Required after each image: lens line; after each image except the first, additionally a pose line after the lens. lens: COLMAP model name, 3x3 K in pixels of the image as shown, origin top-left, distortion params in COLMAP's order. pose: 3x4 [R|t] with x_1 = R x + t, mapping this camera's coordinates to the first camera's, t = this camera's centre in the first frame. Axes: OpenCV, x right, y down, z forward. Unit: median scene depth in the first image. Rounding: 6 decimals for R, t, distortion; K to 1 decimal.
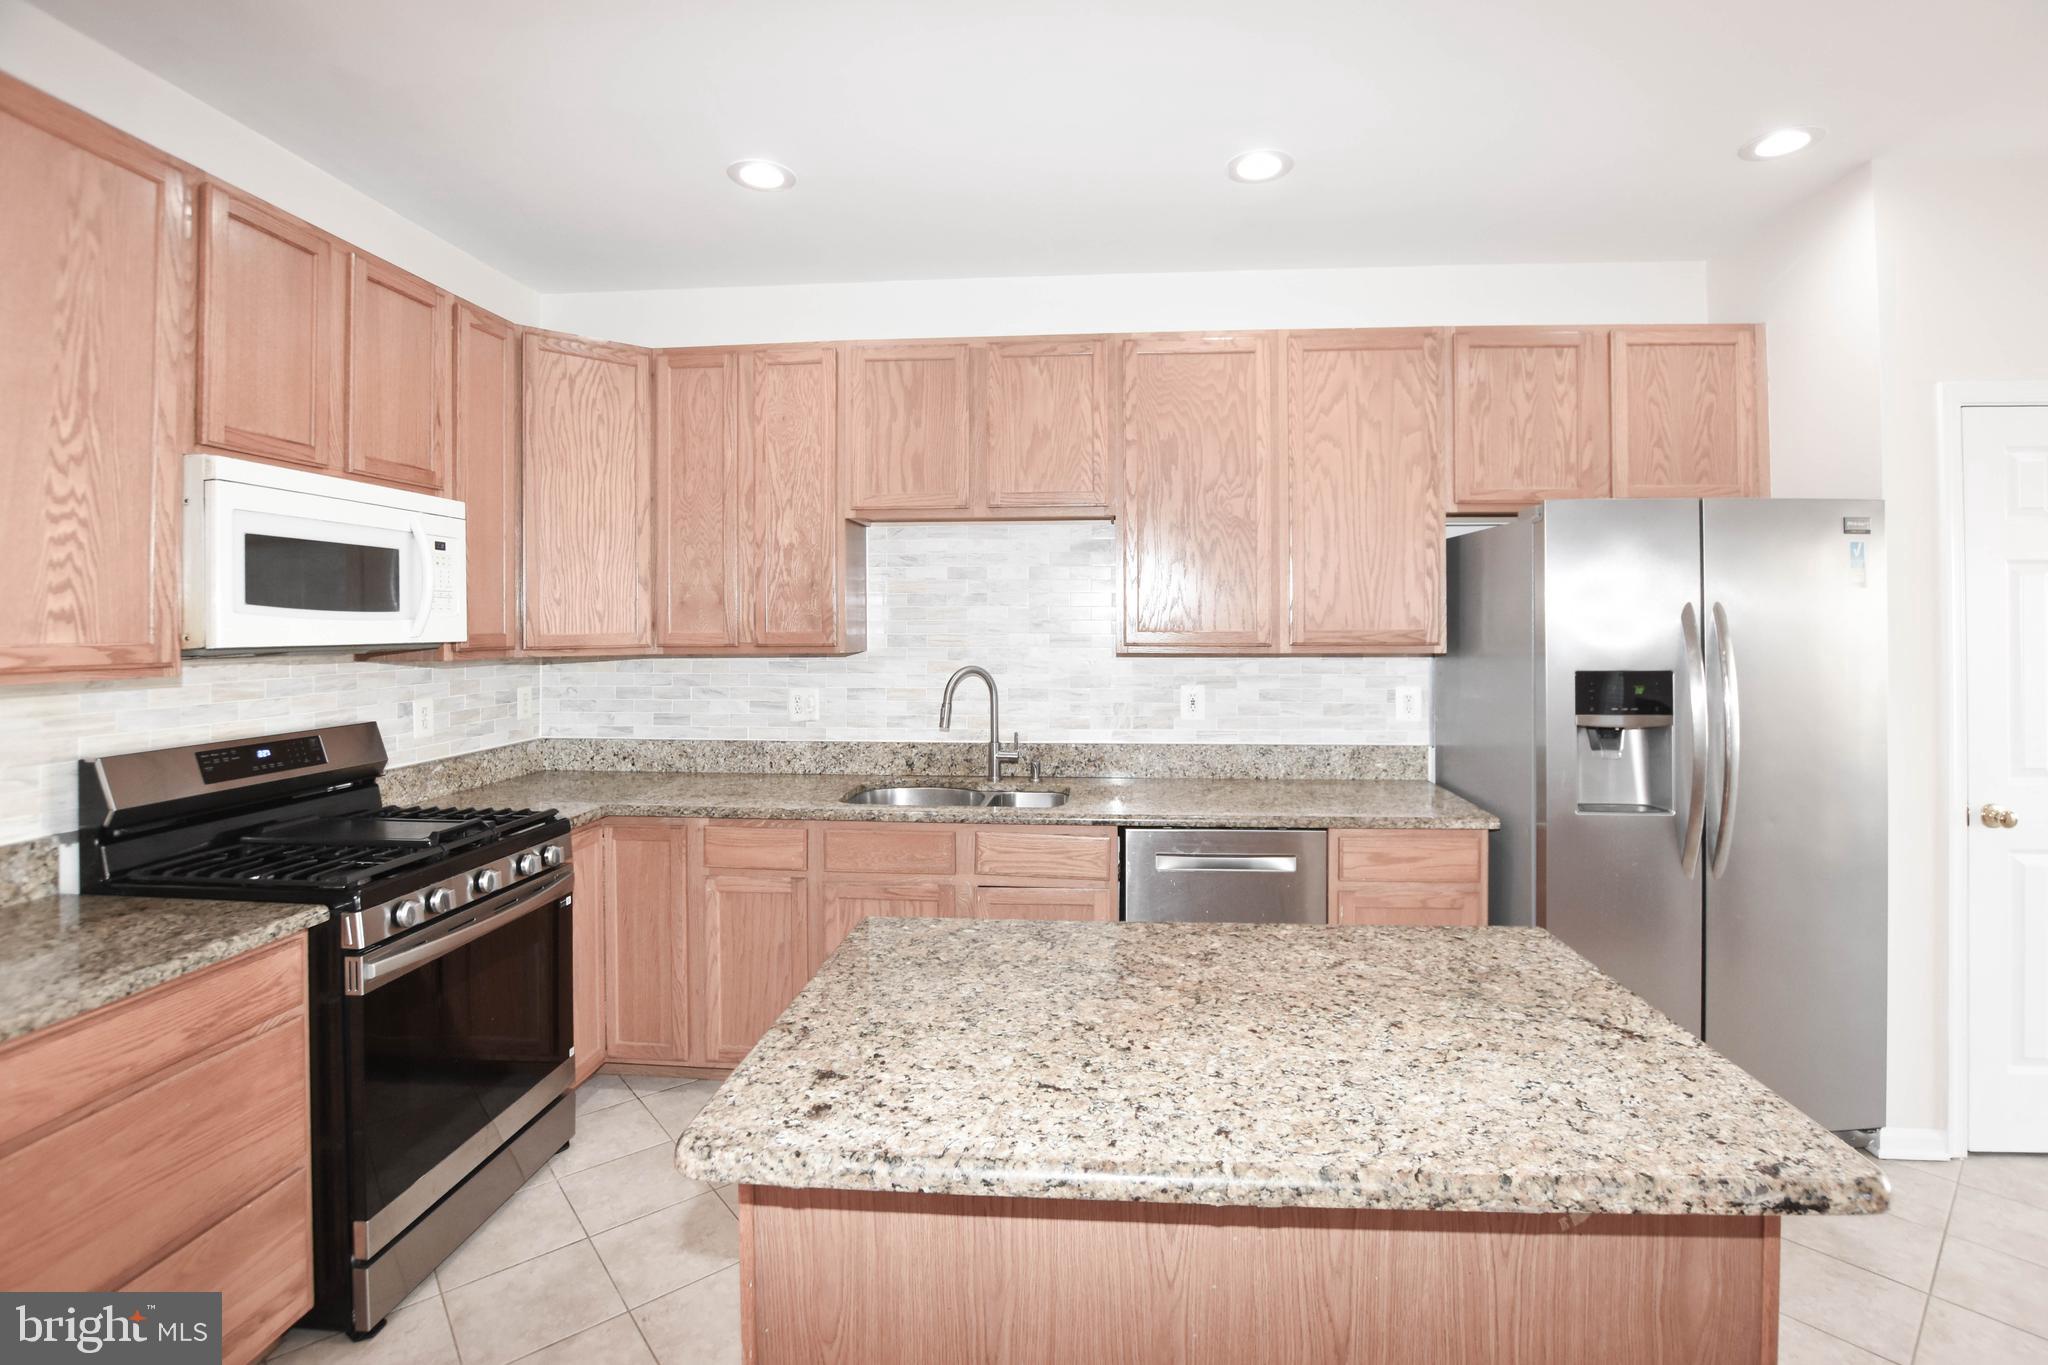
lens RADIAL K [[940.5, 0, 1047.3], [0, 940.5, 621.5], [0, 0, 1]] dist [-0.032785, 0.004299]
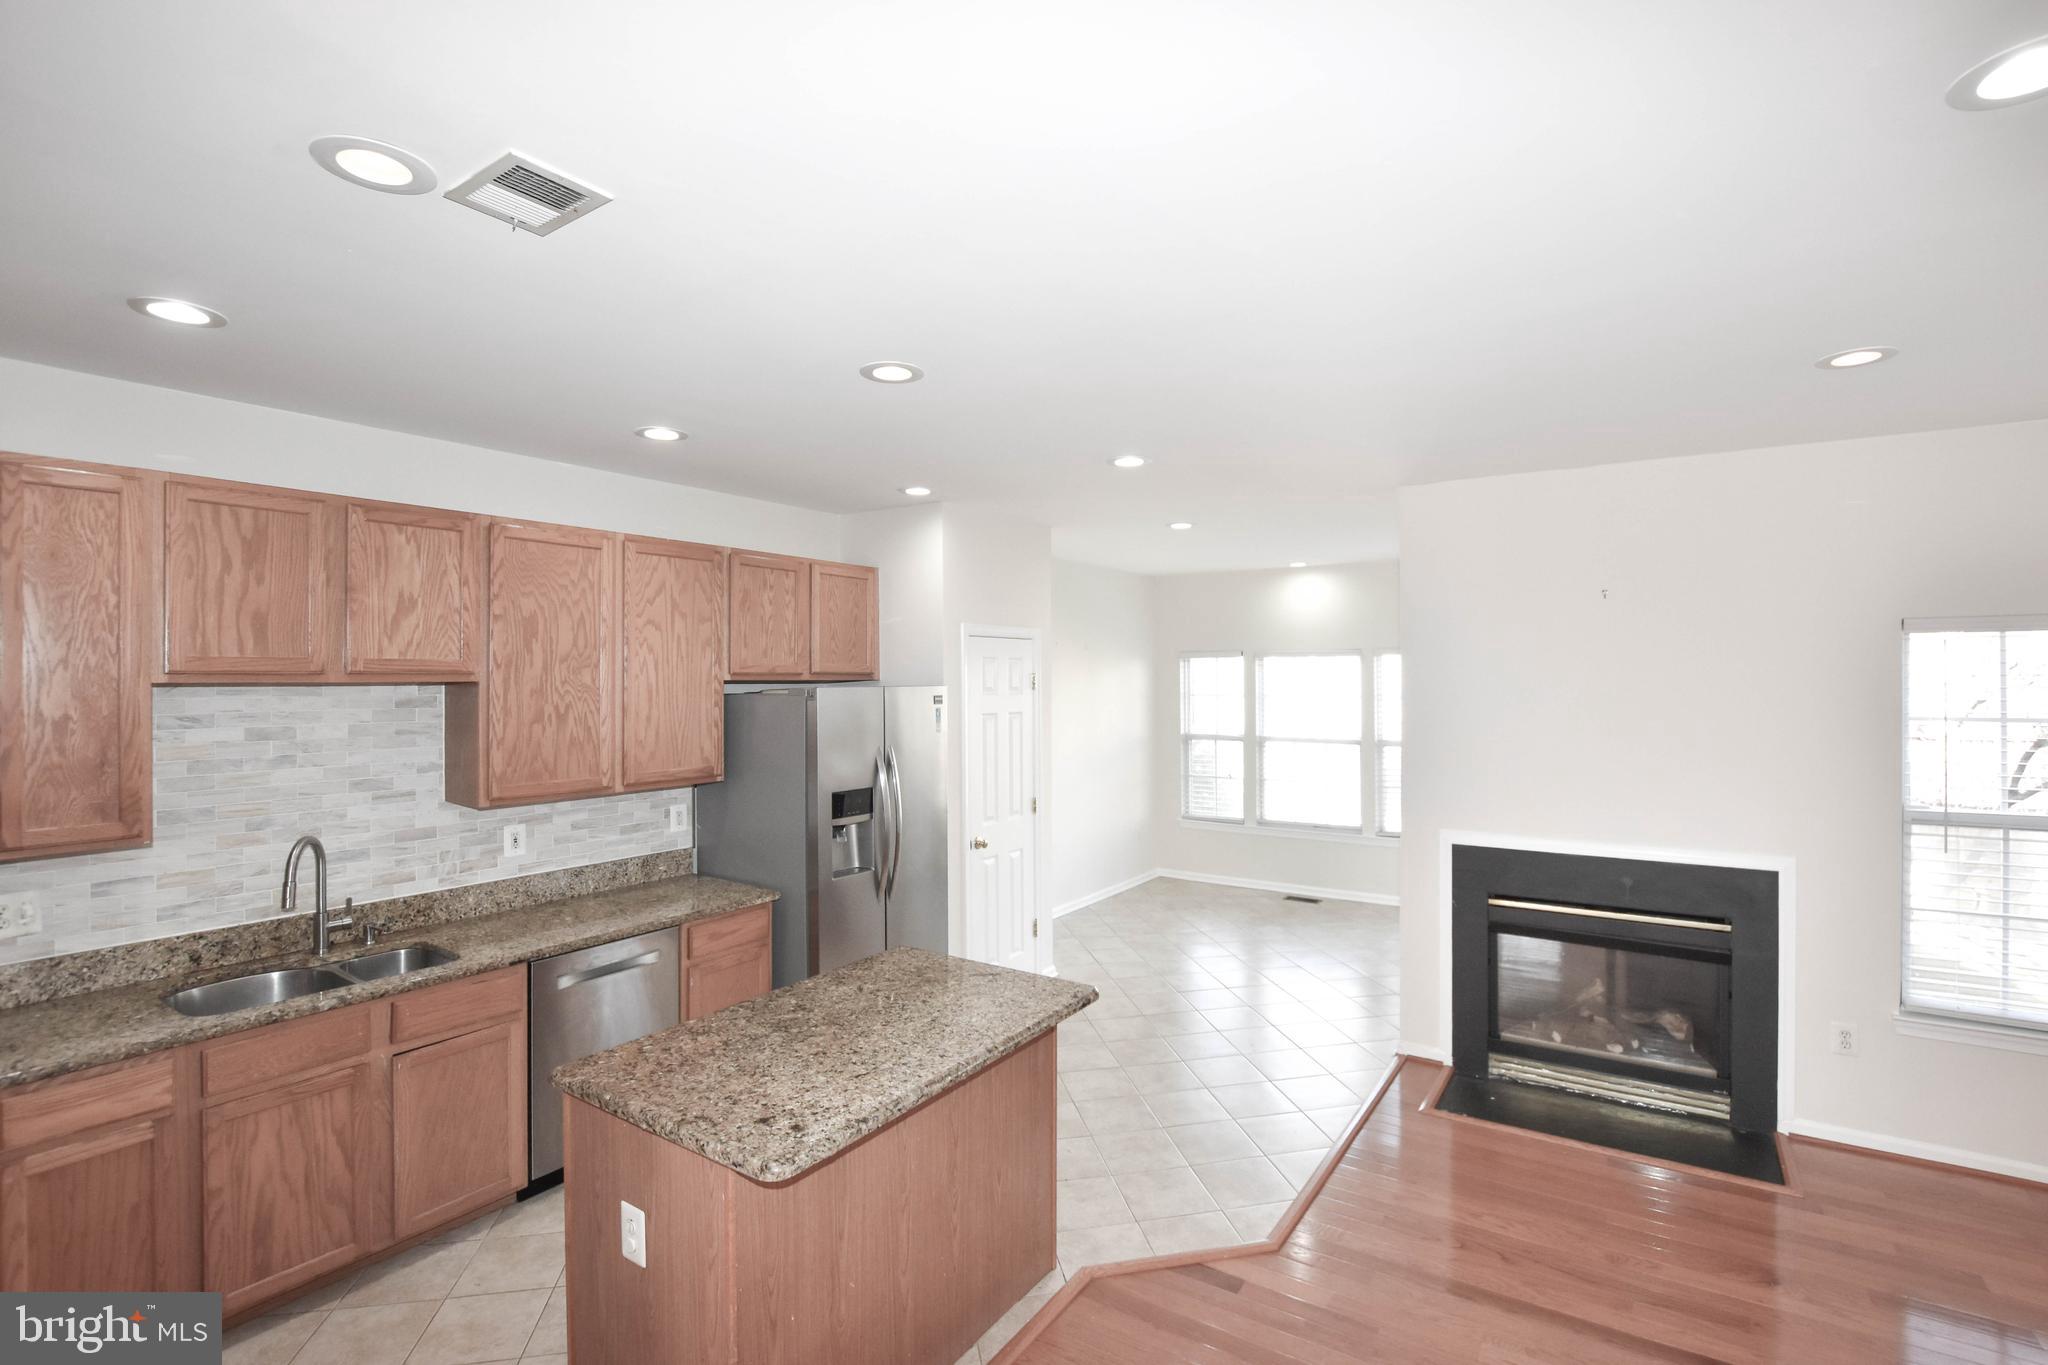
lens RADIAL K [[940.5, 0, 1045.6], [0, 940.5, 657.9], [0, 0, 1]] dist [-0.032785, 0.004299]
pose [[0.490750, 0.017764, 0.871119, -0.560339], [-0.001052, 0.999803, -0.019796, -0.122243], [-0.871300, 0.008798, 0.490672, -0.108850]]
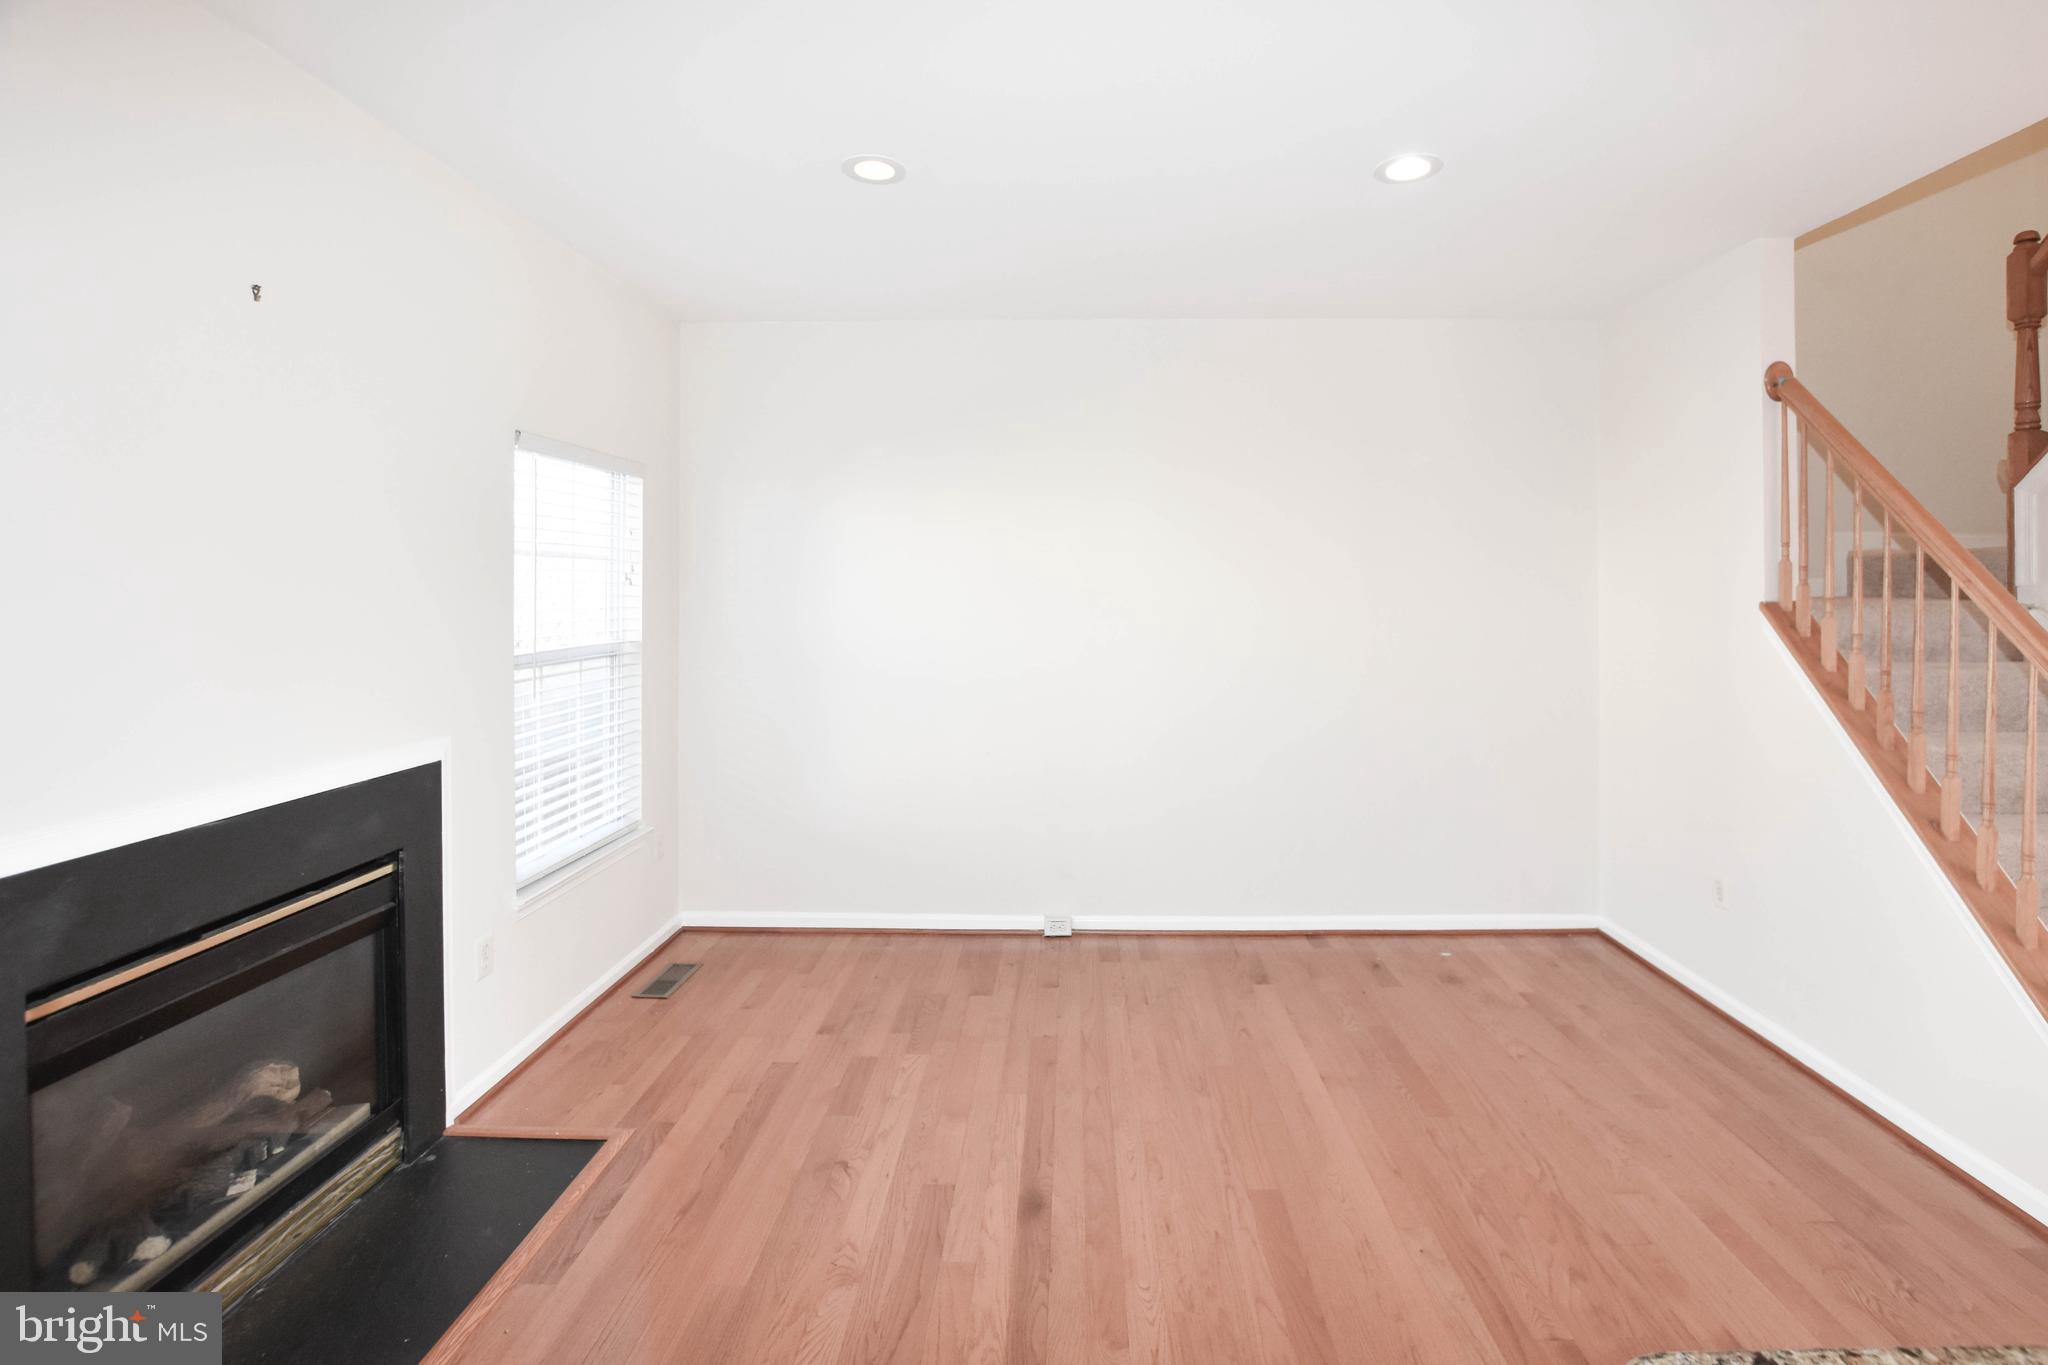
lens RADIAL K [[940.5, 0, 1028.5], [0, 940.5, 590.8], [0, 0, 1]] dist [-0.032785, 0.004299]
pose [[-0.999835, 0.014977, -0.010276, 0.415719], [0.014990, 0.999887, -0.001122, -0.016331], [0.010258, -0.001276, -0.999947, 0.500769]]
